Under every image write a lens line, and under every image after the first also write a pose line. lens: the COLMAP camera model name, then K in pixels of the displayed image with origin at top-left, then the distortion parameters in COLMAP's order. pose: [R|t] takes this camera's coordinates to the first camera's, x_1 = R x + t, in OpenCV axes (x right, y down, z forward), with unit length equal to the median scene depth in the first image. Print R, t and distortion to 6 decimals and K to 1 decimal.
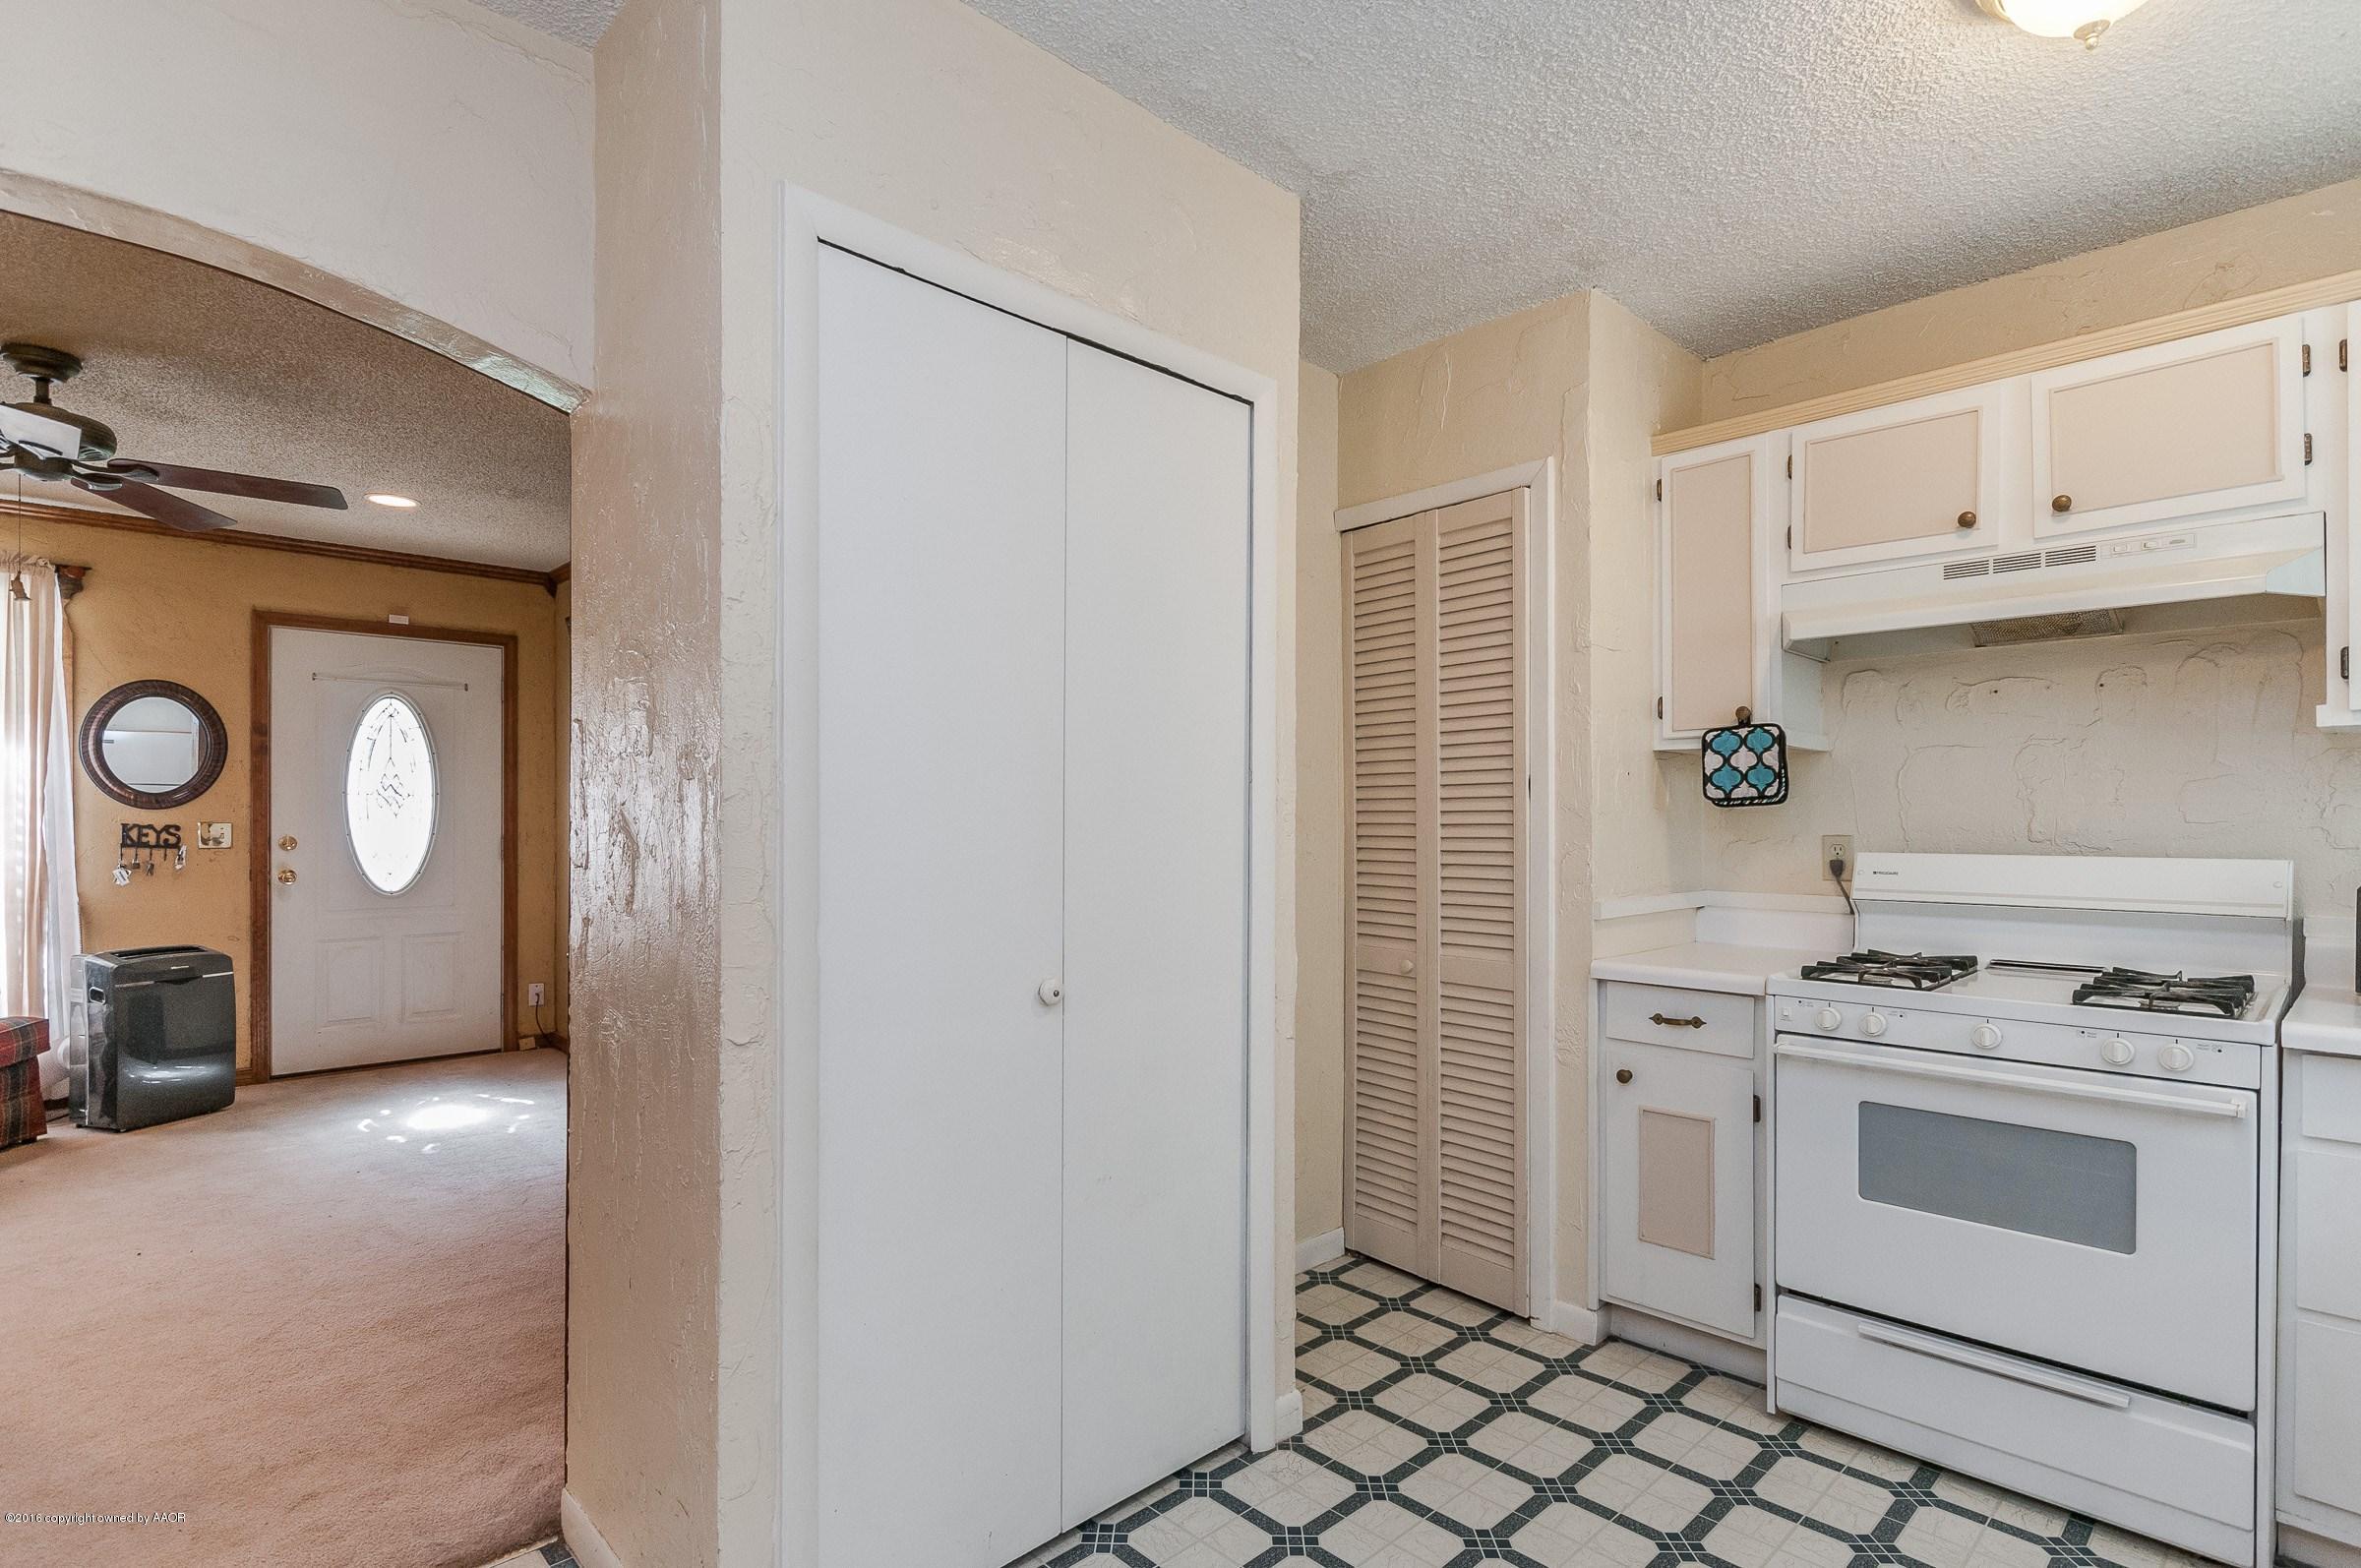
lens RADIAL K [[1159.2, 0, 1194.2], [0, 1159.2, 834.8], [0, 0, 1]] dist [-0.002141, -0.000389]
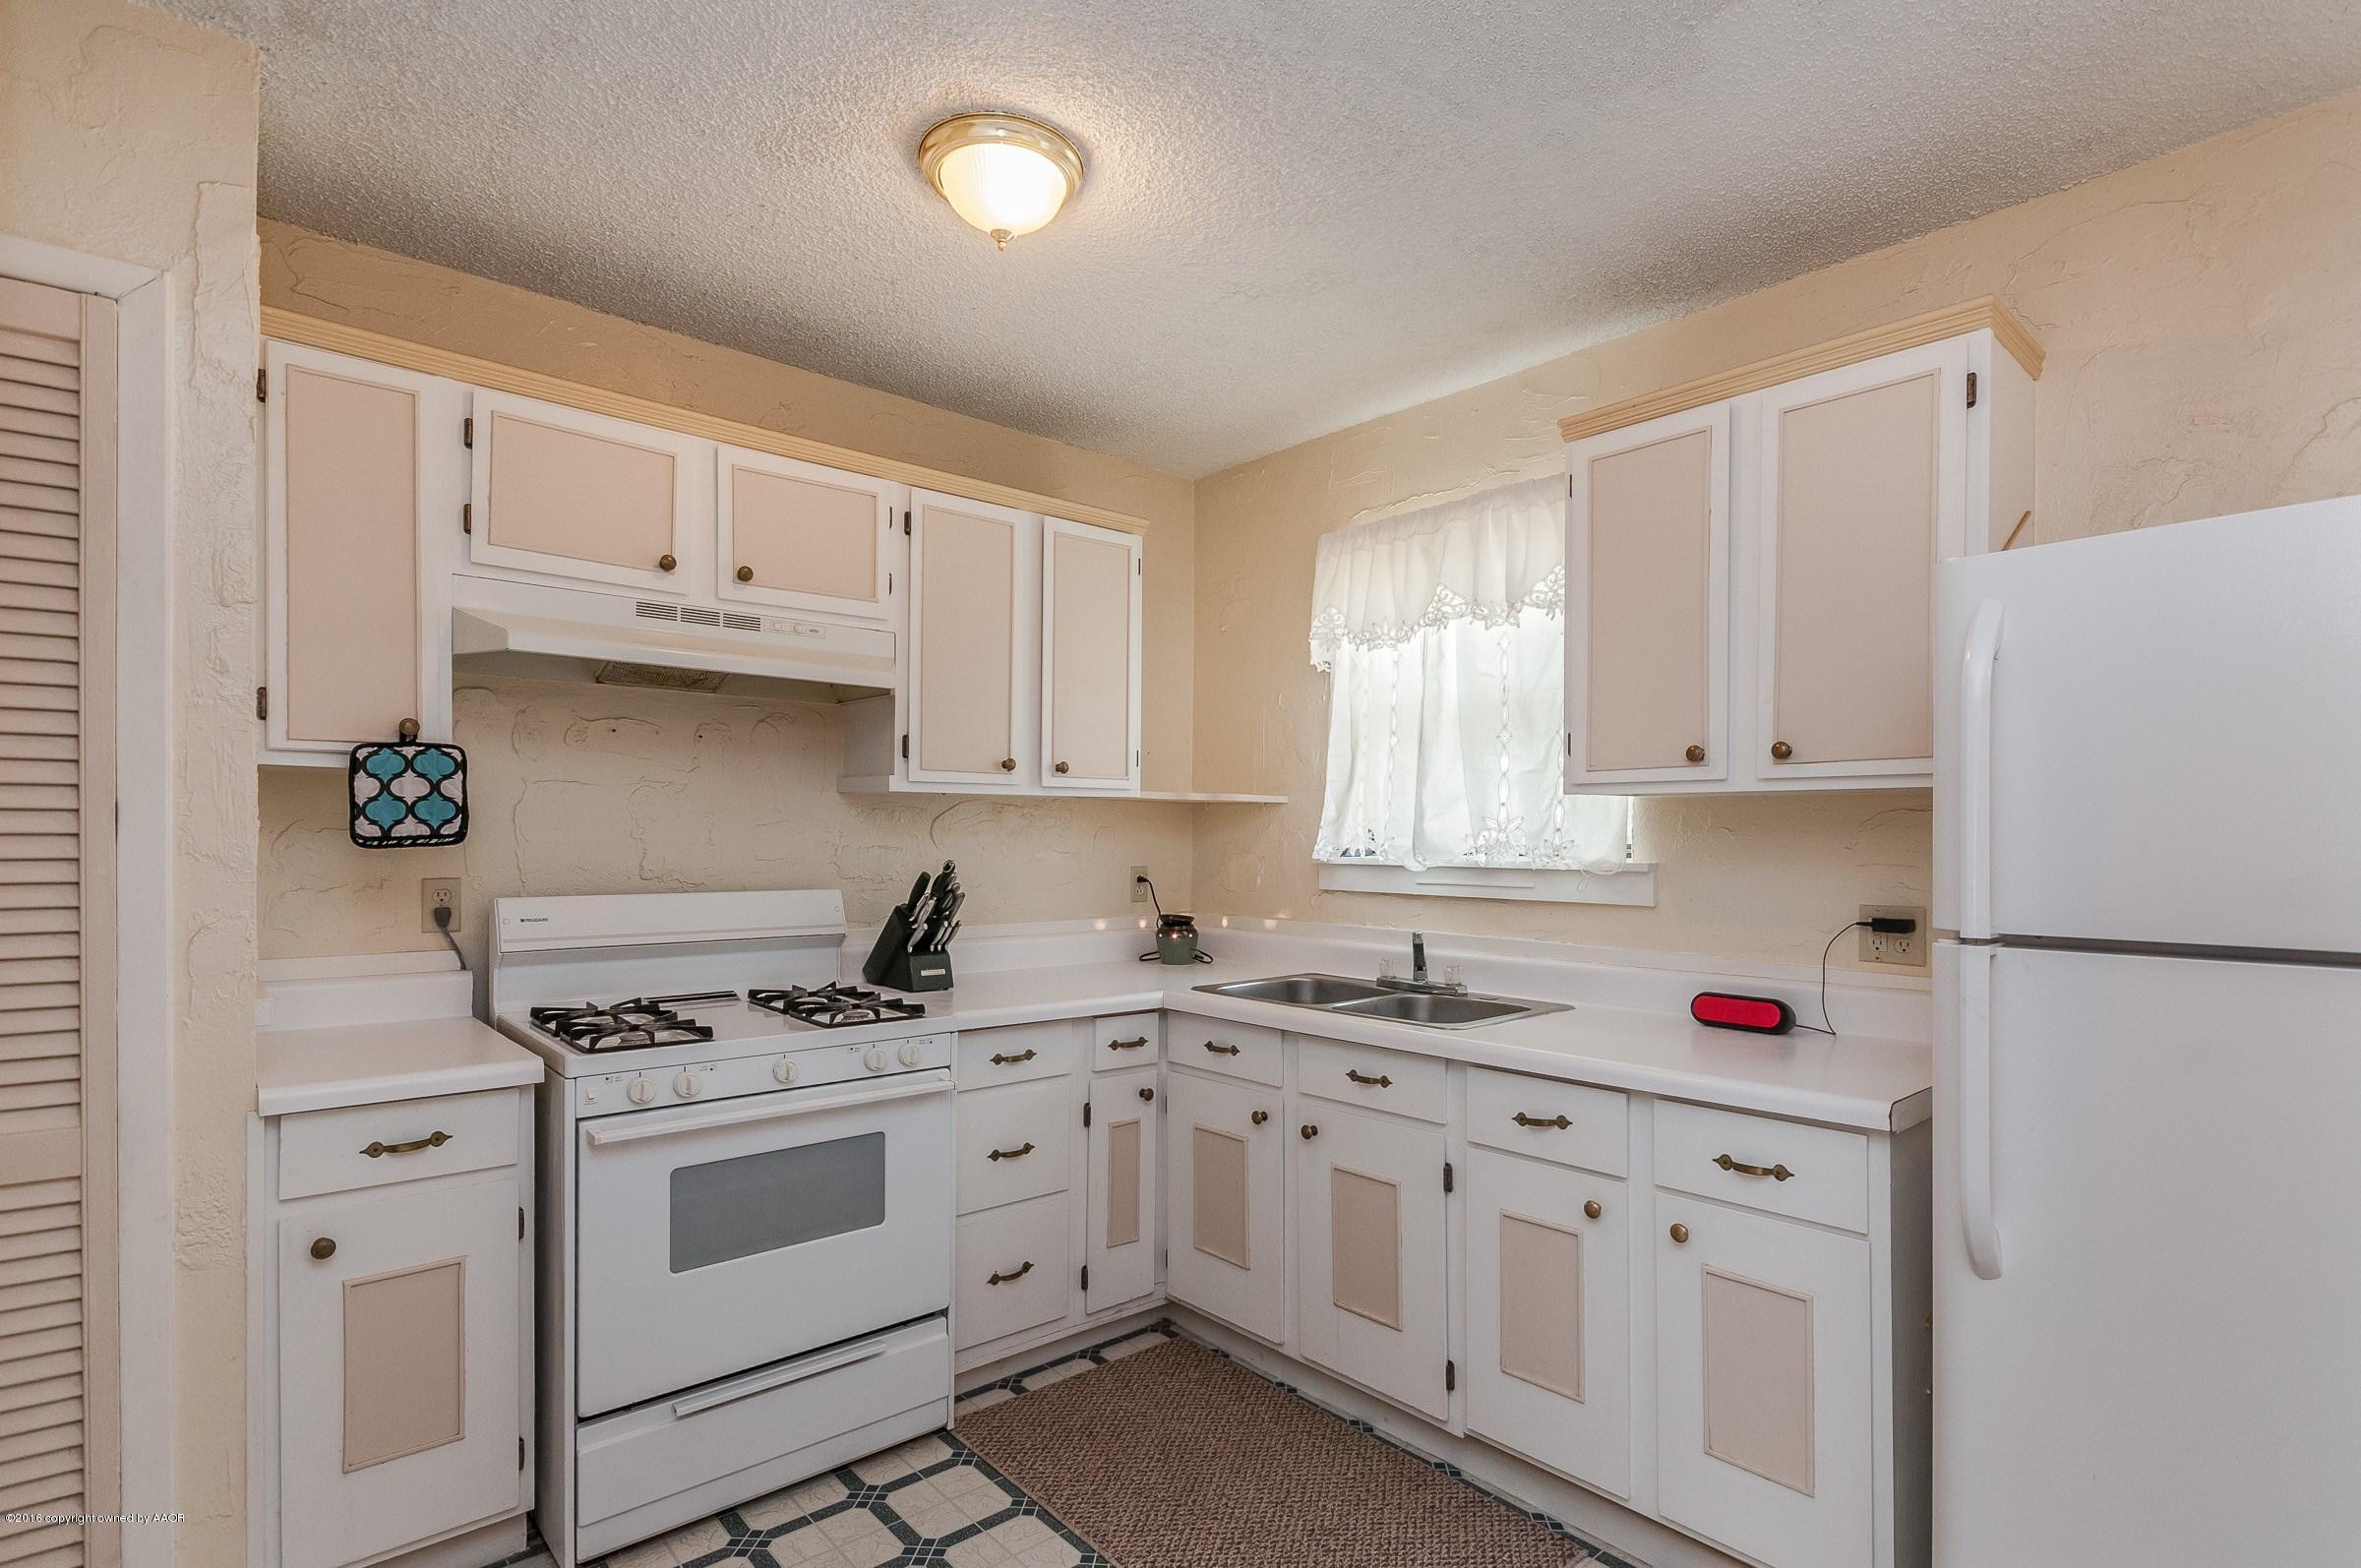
lens RADIAL K [[1159.2, 0, 1194.2], [0, 1159.2, 834.8], [0, 0, 1]] dist [-0.002141, -0.000389]
pose [[0.037961, -0.002638, 0.999276, -0.282498], [0.001919, 0.999995, 0.002567, -0.034613], [-0.999277, 0.001820, 0.037965, 0.453797]]
